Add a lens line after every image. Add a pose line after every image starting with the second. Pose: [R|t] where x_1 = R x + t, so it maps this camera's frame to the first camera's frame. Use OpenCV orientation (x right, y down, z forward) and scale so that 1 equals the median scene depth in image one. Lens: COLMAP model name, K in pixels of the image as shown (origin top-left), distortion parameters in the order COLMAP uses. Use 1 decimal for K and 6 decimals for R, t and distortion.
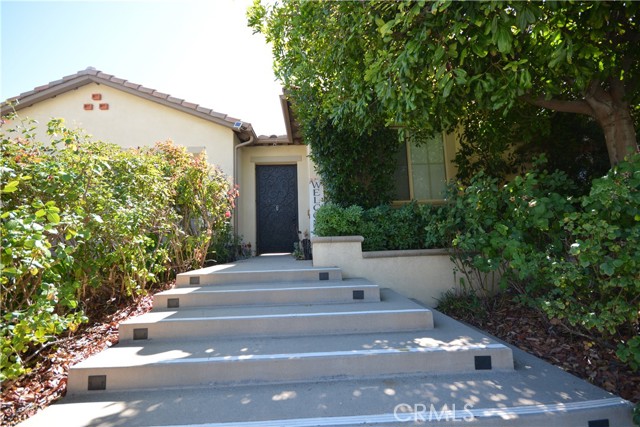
lens RADIAL K [[281.4, 0, 320.0], [0, 281.4, 213.5], [0, 0, 1]] dist [0.014456, -0.019234]
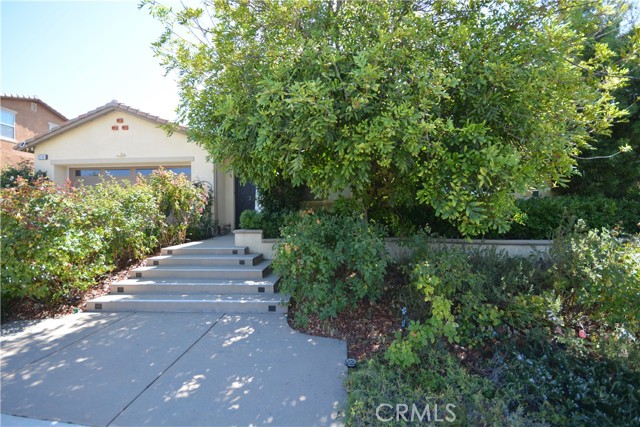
lens RADIAL K [[281.4, 0, 320.0], [0, 281.4, 213.5], [0, 0, 1]] dist [0.014456, -0.019234]
pose [[0.995959, 0.021881, -0.087104, 0.851100], [-0.011771, 0.993304, 0.114931, -0.298100], [0.089036, -0.113441, 0.989547, -0.914151]]
